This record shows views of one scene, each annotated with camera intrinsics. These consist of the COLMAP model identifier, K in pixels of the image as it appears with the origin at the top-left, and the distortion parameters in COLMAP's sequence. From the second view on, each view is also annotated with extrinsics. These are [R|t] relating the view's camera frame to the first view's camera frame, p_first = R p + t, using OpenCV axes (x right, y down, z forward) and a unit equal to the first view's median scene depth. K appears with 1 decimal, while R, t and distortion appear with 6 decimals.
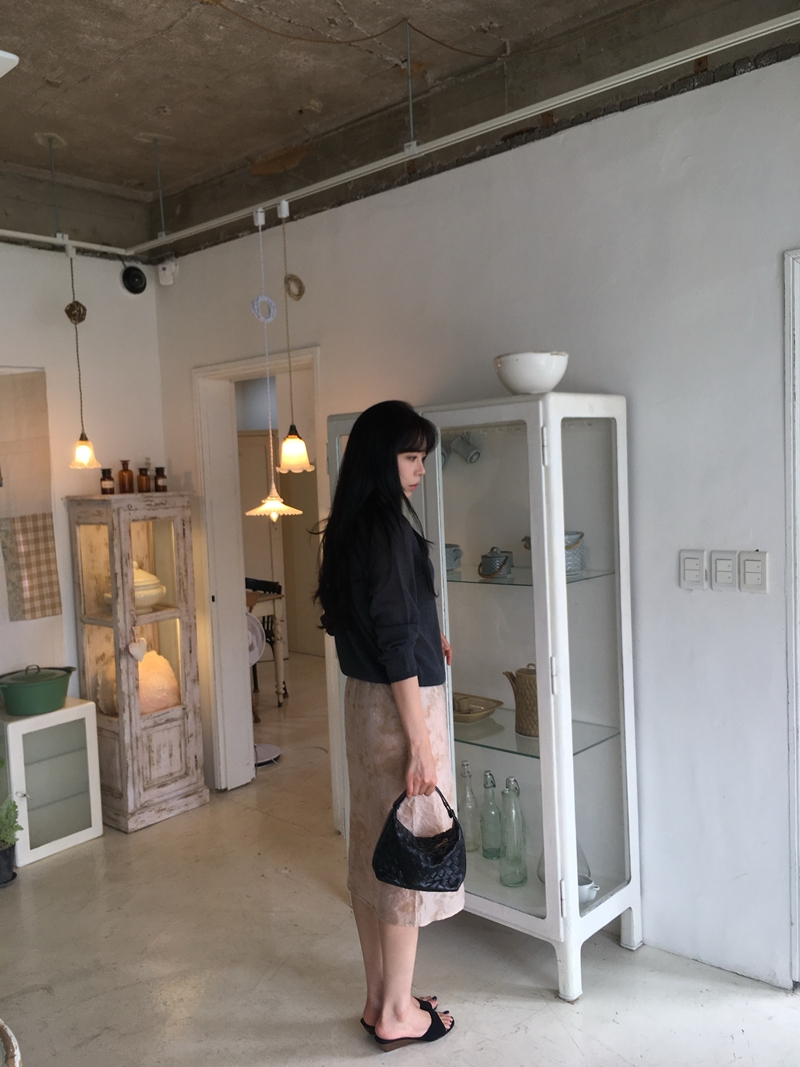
lens RADIAL K [[913.5, 0, 403.8], [0, 913.5, 532.1], [0, 0, 1]] dist [0.035847, -0.032849]
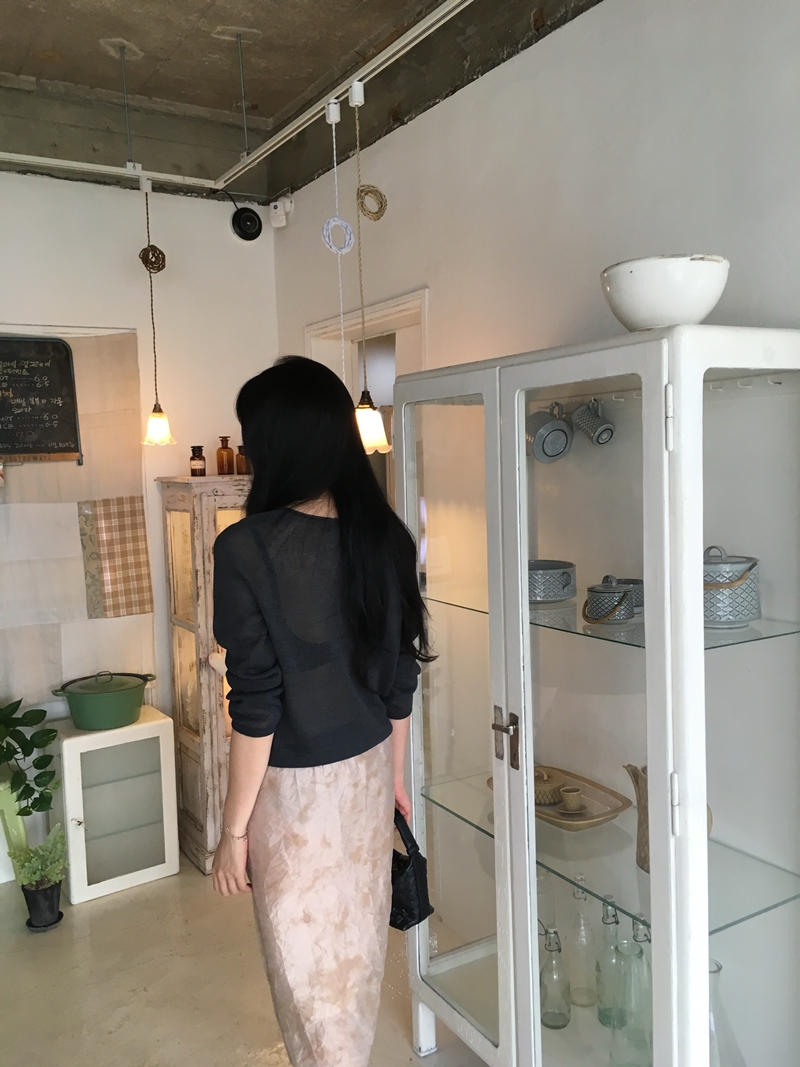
lens RADIAL K [[913.5, 0, 396.6], [0, 913.5, 537.2], [0, 0, 1]] dist [0.035847, -0.032849]
pose [[0.961478, 0.038615, -0.272155, 0.095268], [-0.030503, 0.998957, 0.033974, -0.020530], [0.273184, -0.024363, 0.961653, 0.248050]]
